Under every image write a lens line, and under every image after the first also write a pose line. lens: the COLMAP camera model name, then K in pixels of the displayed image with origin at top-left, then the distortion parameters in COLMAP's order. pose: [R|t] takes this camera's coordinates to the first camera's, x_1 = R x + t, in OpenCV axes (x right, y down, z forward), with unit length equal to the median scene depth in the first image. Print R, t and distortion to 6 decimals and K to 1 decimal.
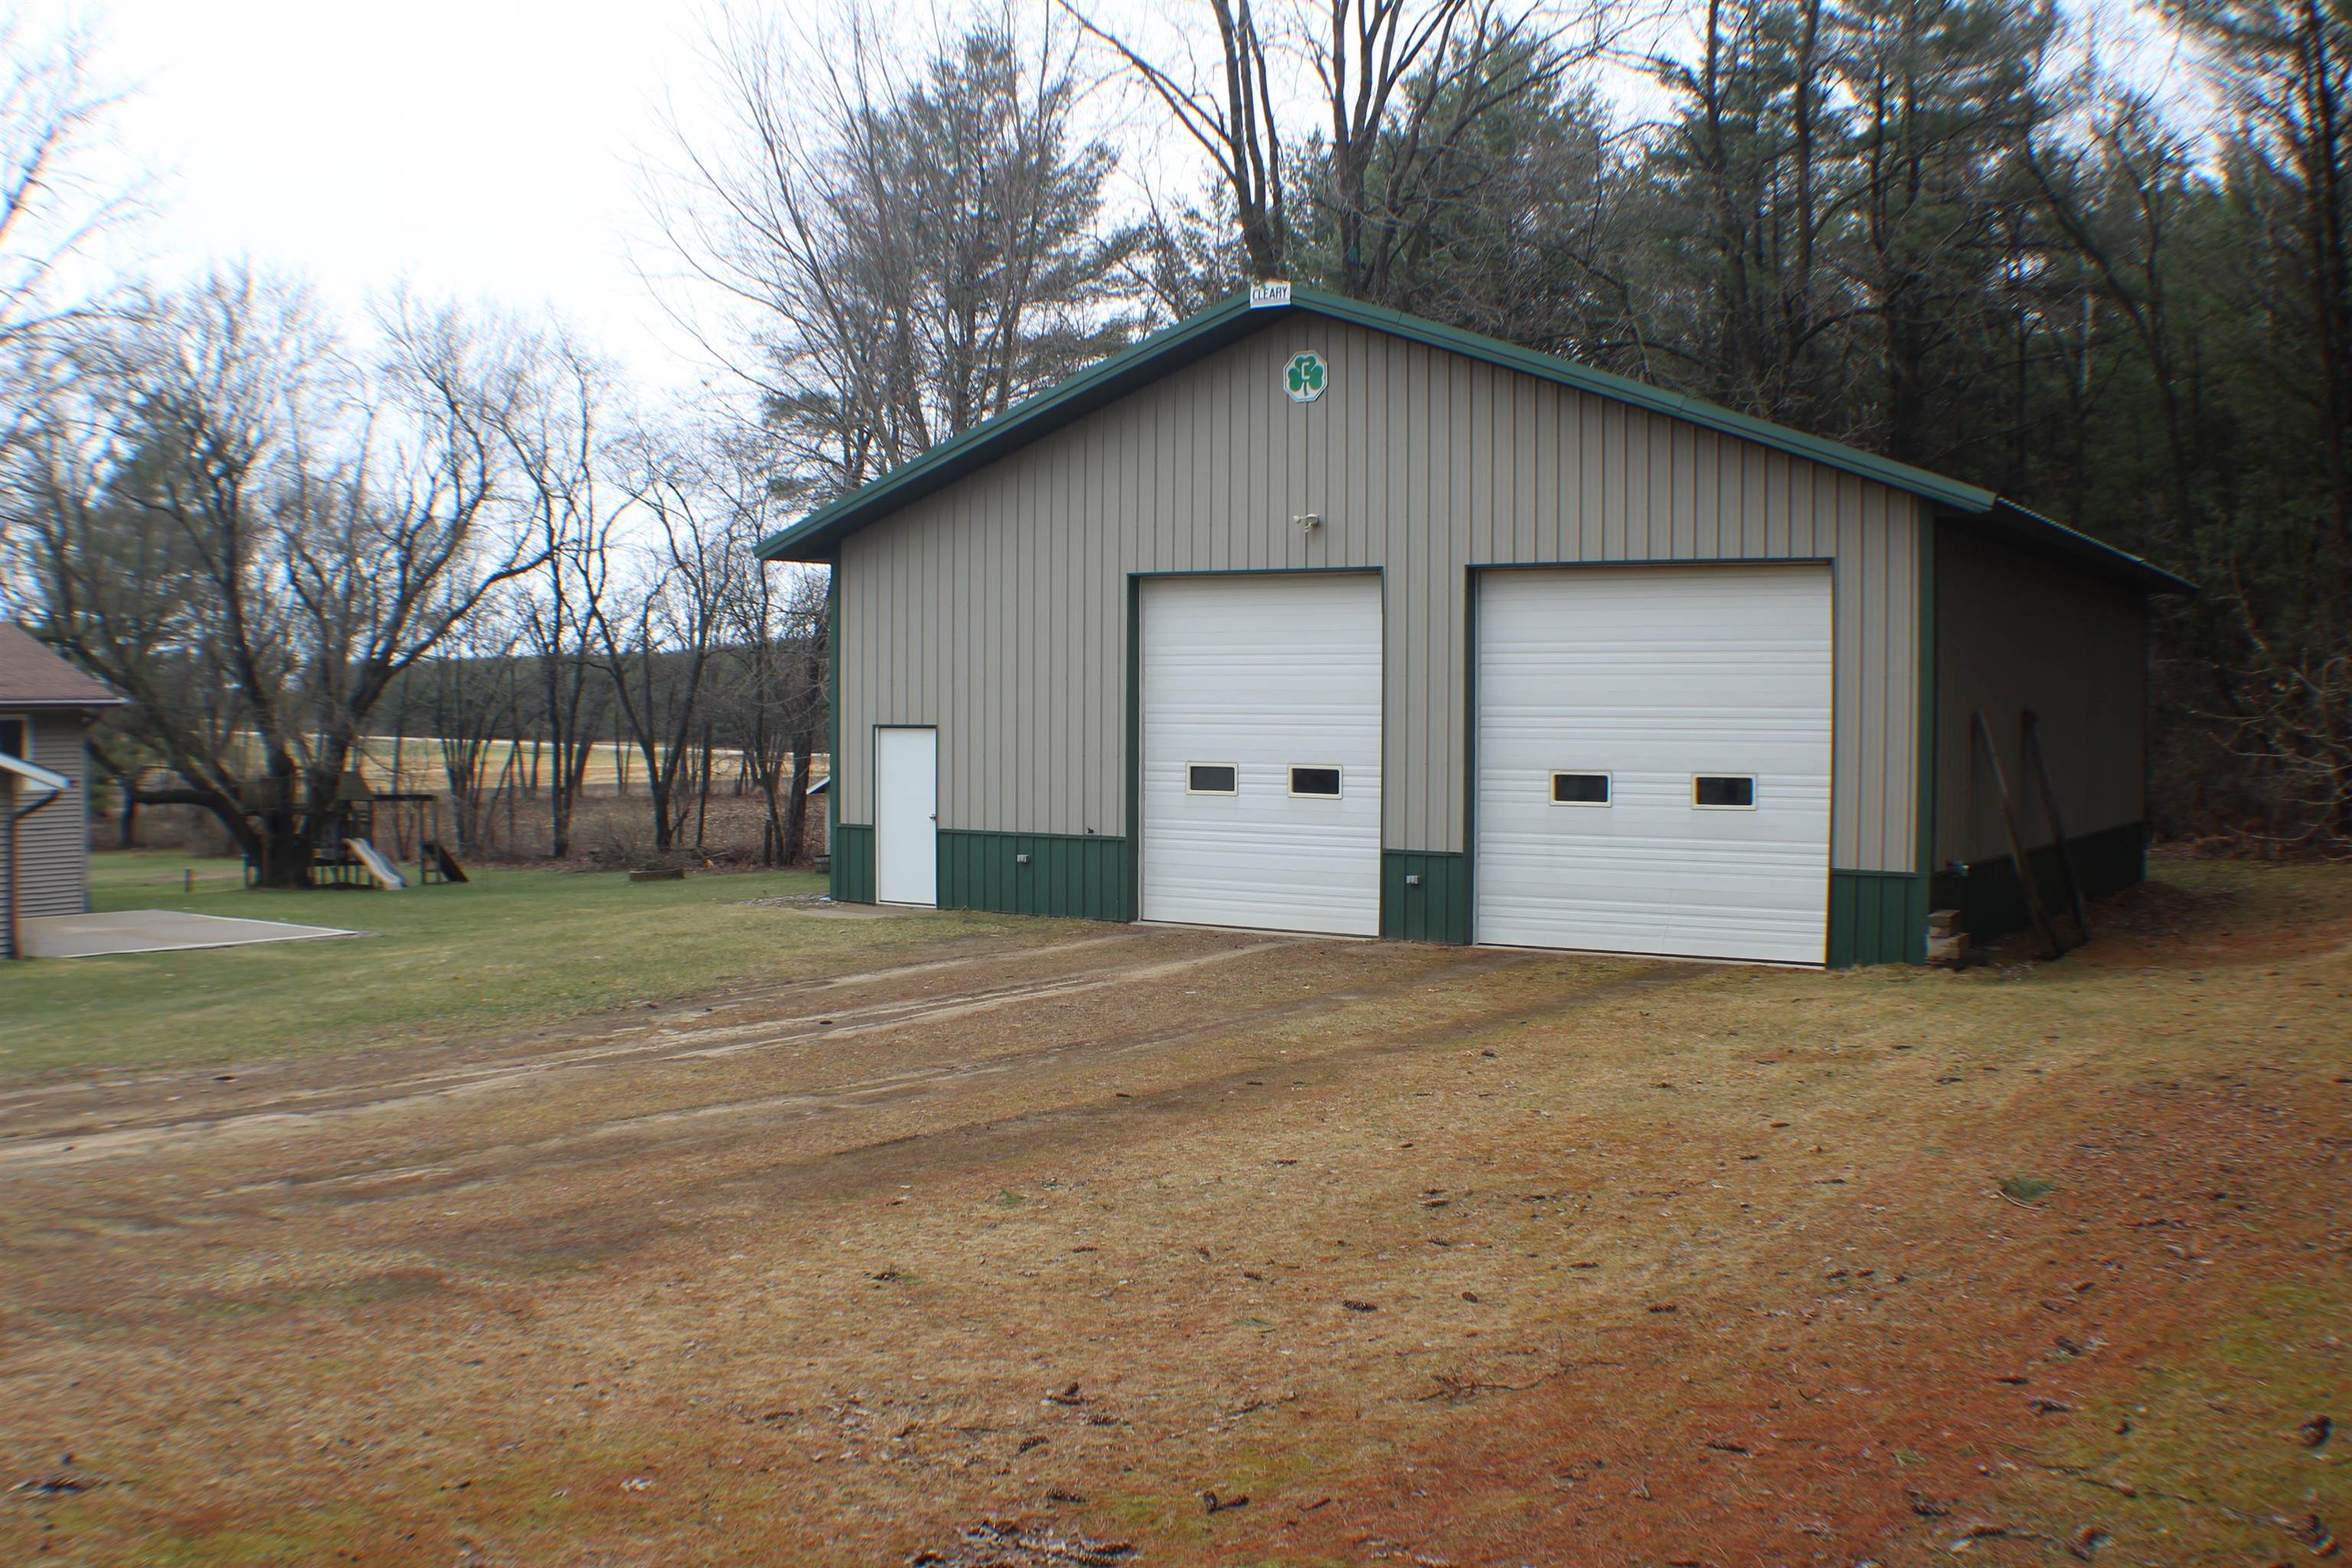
lens RADIAL K [[2201.3, 0, 1169.3], [0, 2201.3, 832.9], [0, 0, 1]] dist [-0.328112, 0.004381]
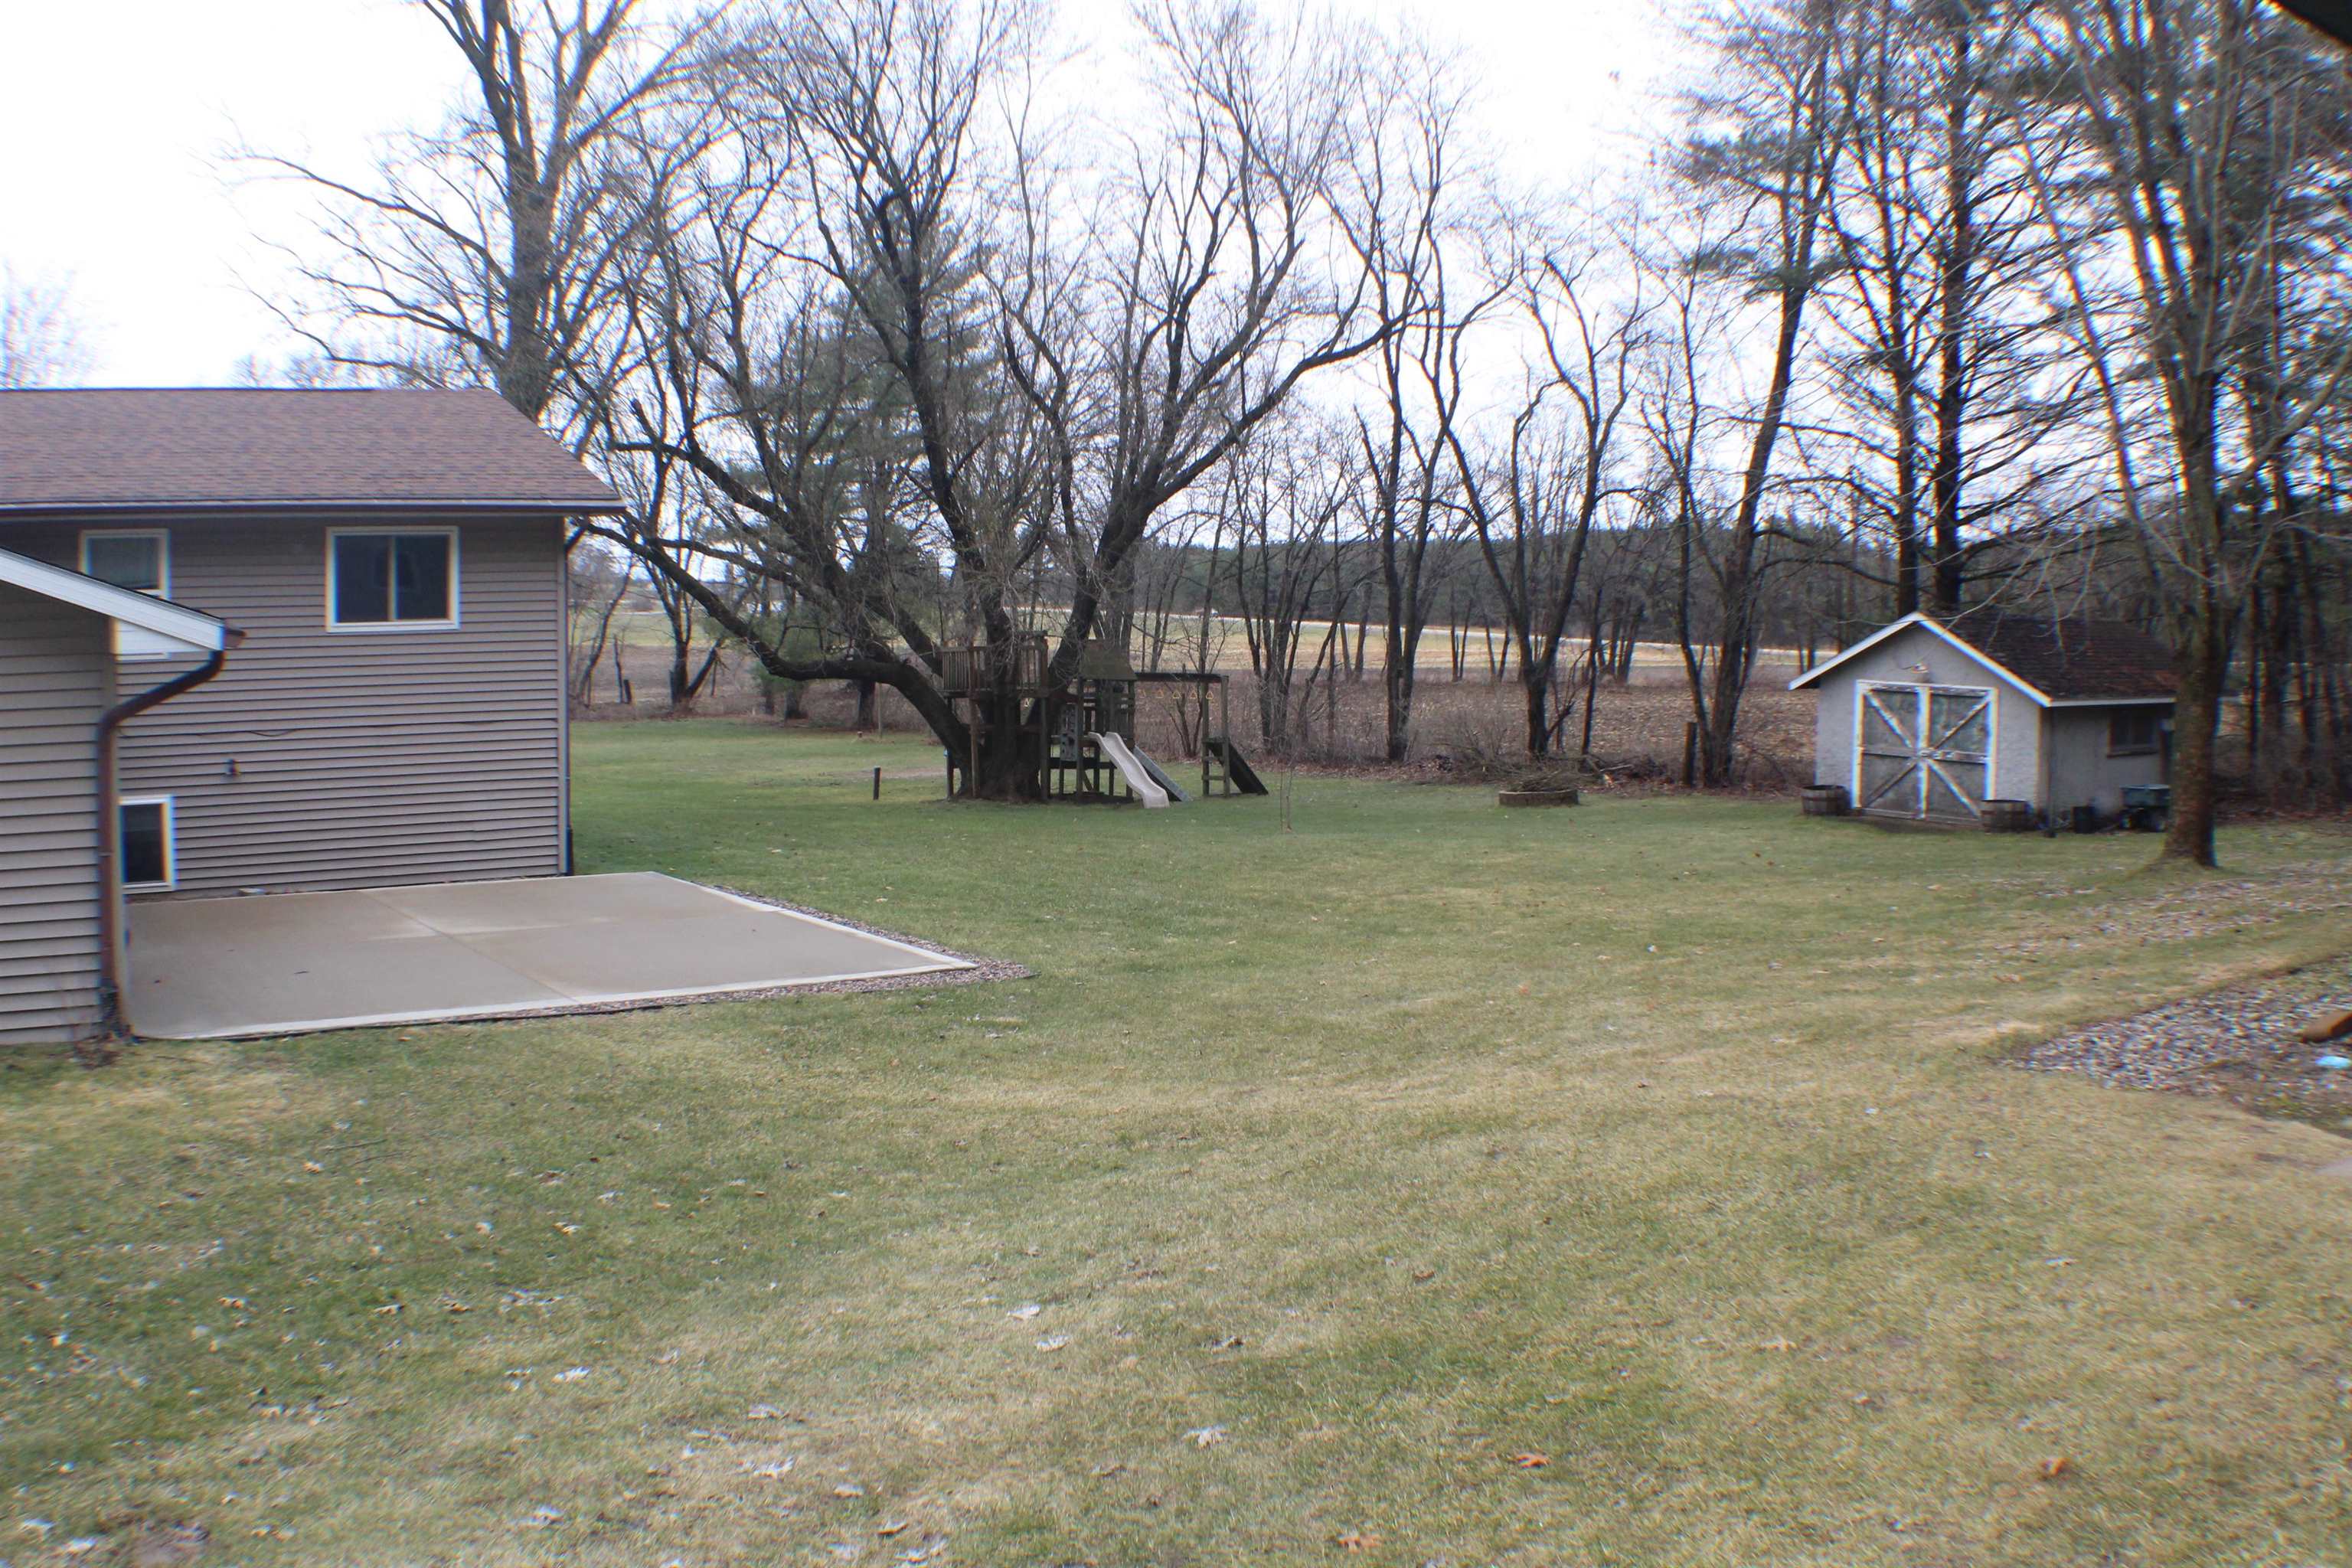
lens RADIAL K [[2074.5, 0, 1182.7], [0, 2074.5, 829.9], [0, 0, 1]] dist [-0.300914, 0.063577]
pose [[0.931334, 0.042403, -0.361690, -0.230608], [-0.022840, 0.998044, 0.058193, -0.013419], [0.363450, -0.045936, 0.930481, 0.756672]]
